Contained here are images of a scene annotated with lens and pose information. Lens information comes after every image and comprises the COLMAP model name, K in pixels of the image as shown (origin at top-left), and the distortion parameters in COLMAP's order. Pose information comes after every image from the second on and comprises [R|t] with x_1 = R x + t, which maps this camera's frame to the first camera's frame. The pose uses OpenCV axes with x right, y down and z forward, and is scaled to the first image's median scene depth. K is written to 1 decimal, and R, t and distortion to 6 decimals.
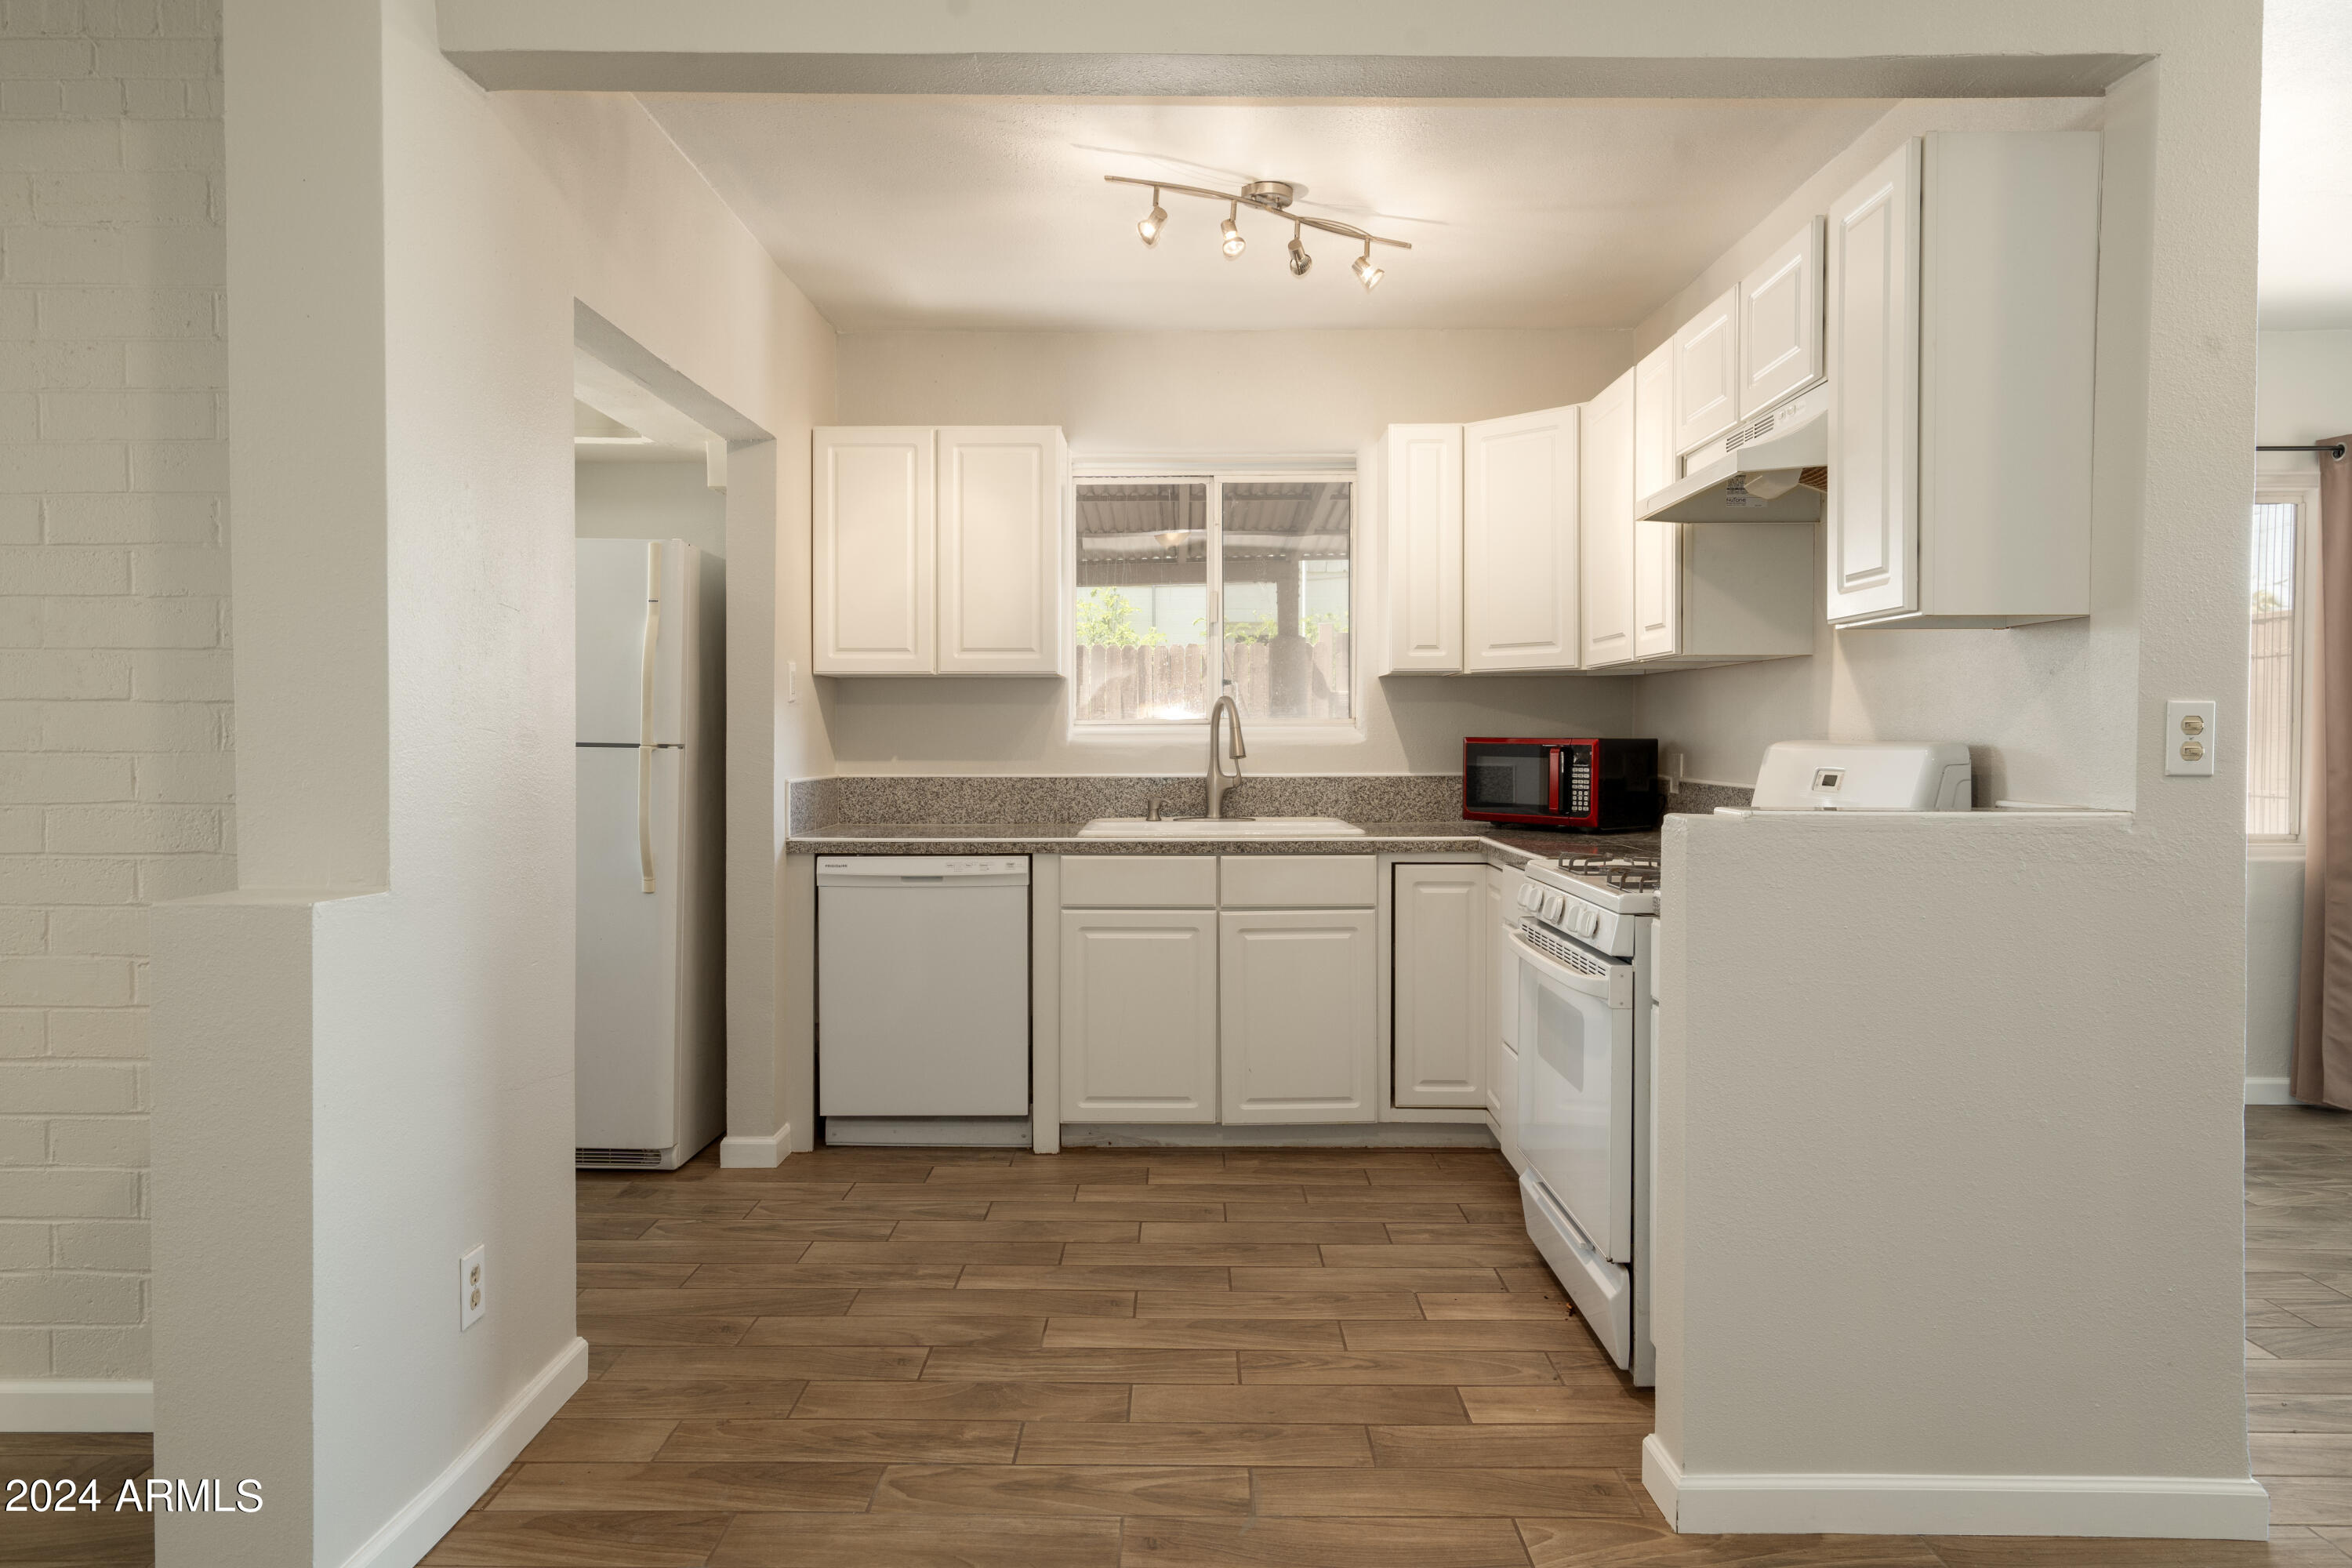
lens RADIAL K [[1525.4, 0, 1165.3], [0, 1525.4, 778.0], [0, 0, 1]] dist [0.006933, -0.000350]
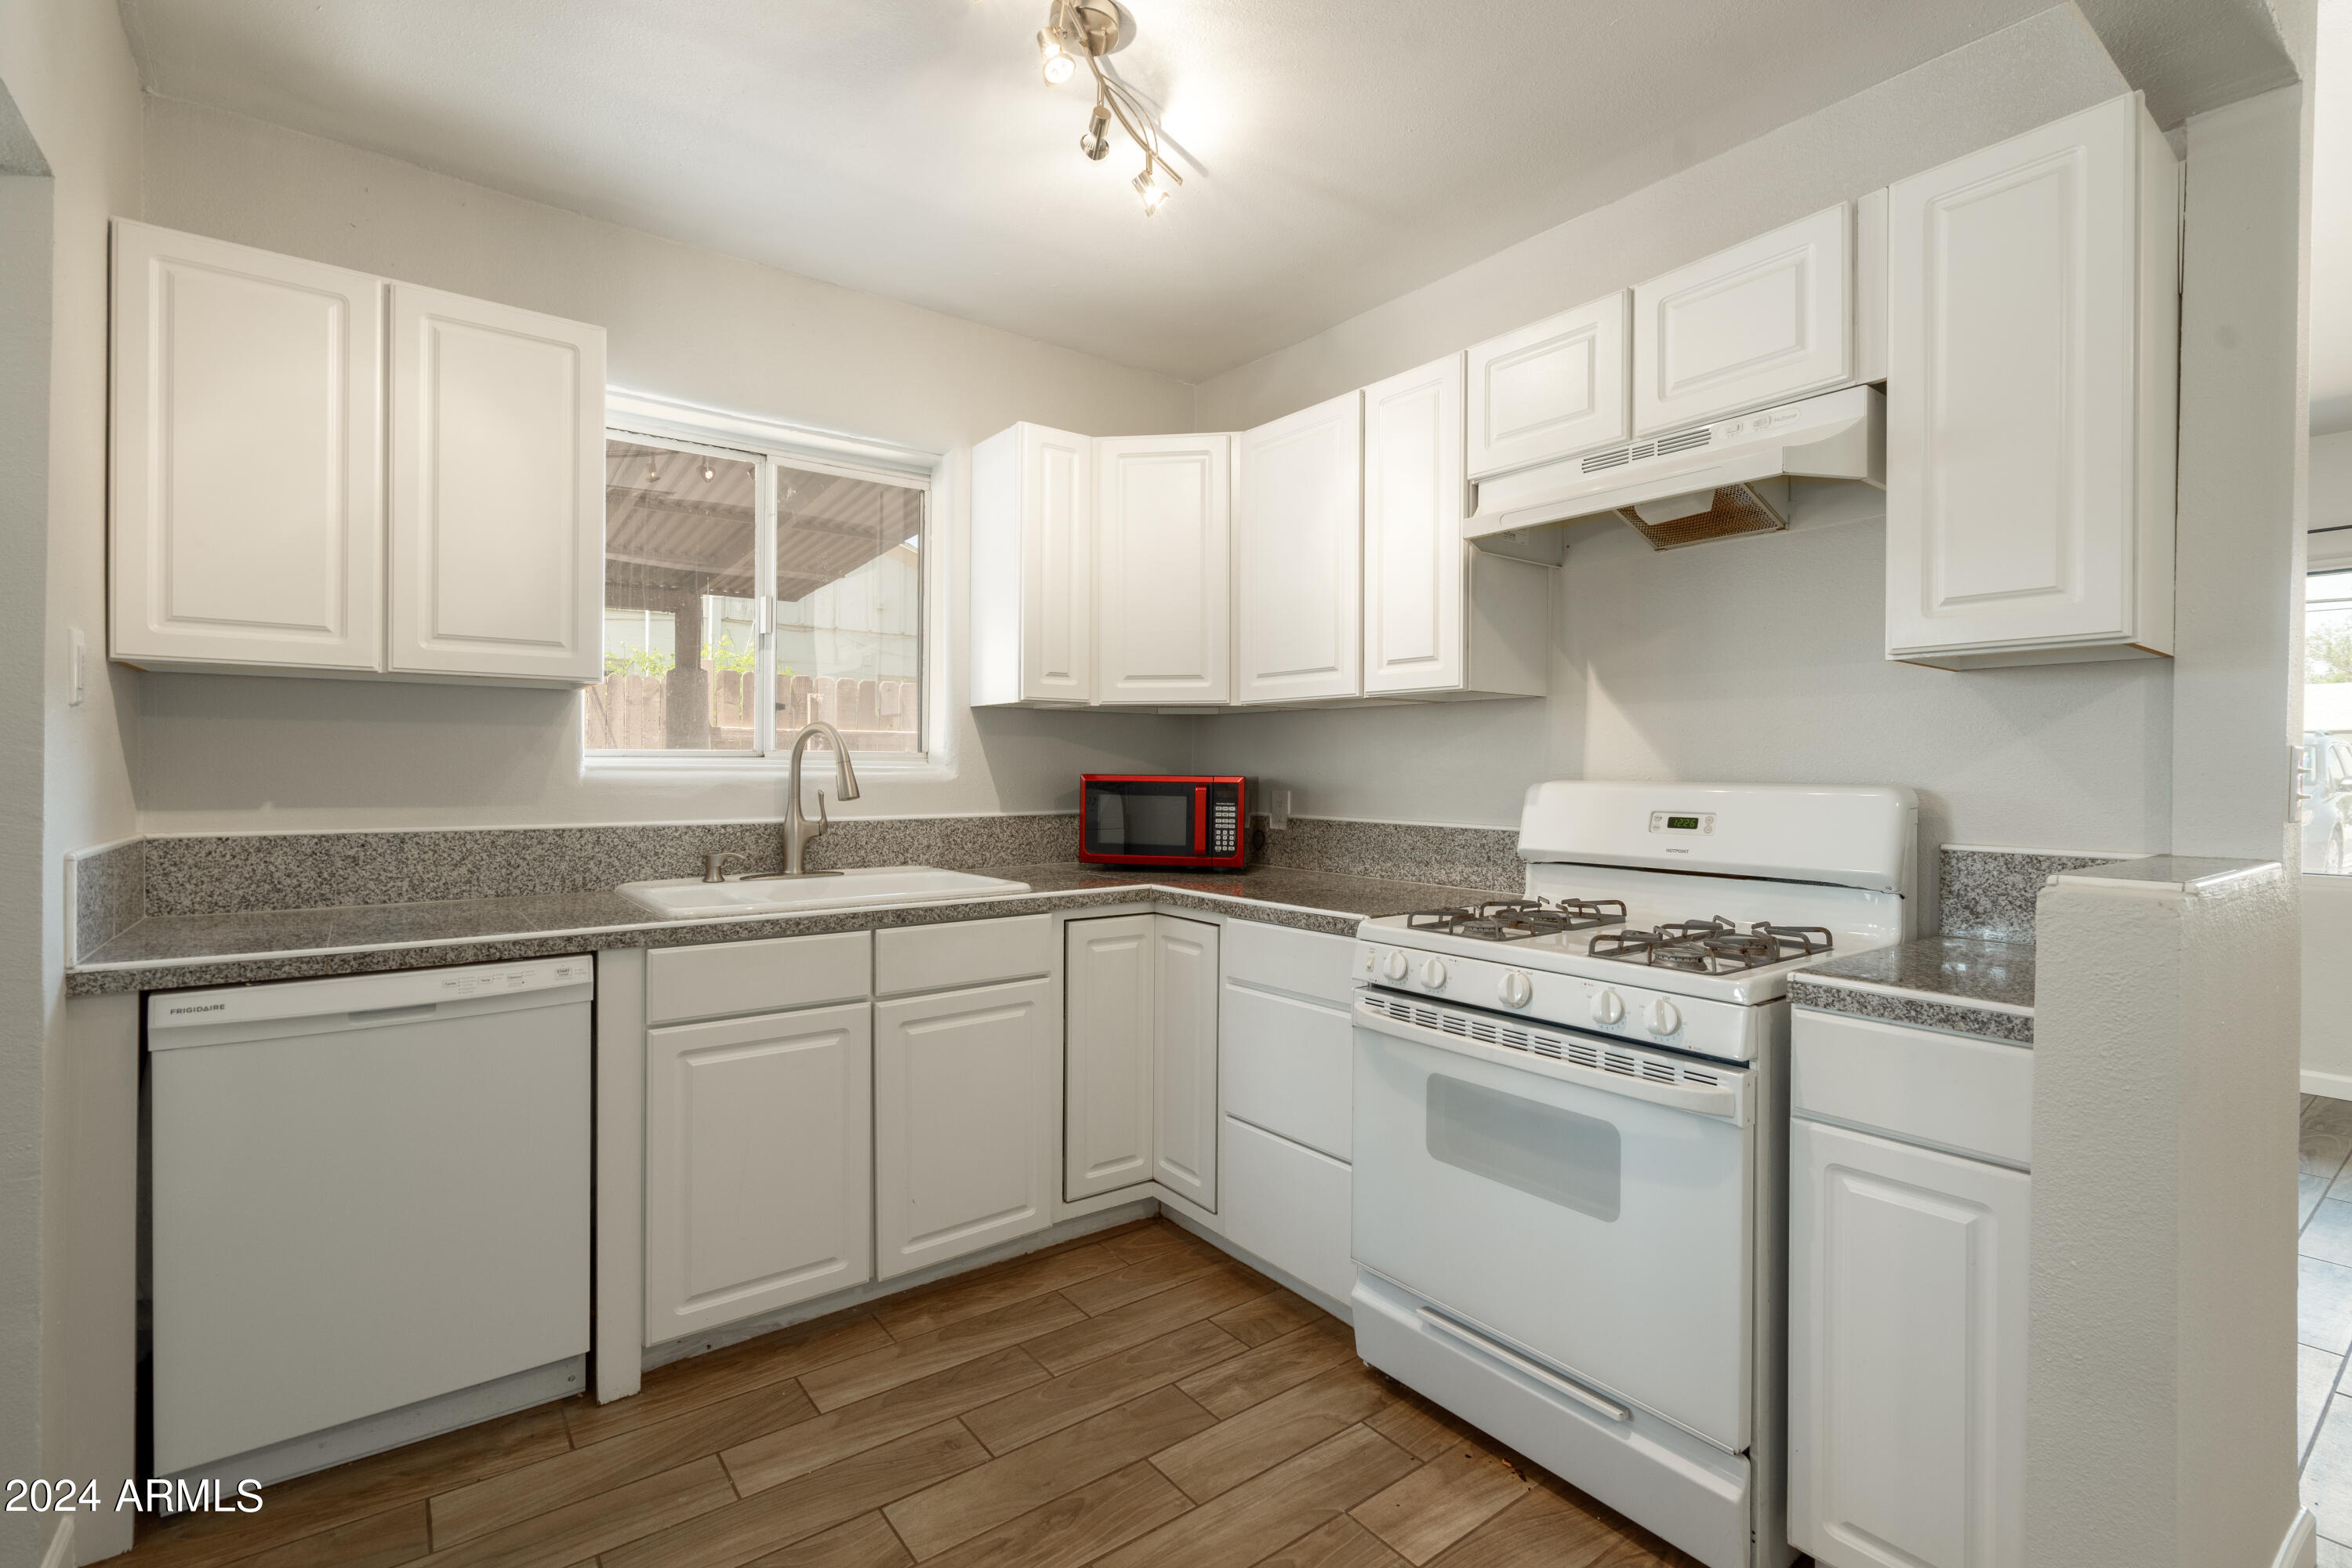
lens RADIAL K [[1064.2, 0, 1168.1], [0, 1064.2, 783.0], [0, 0, 1]] dist [-0.003158, -0.000491]
pose [[0.788217, -0.002407, 0.615392, -0.174988], [0.011959, 0.999863, -0.011408, -0.014367], [-0.615281, 0.016351, 0.788139, 0.486473]]
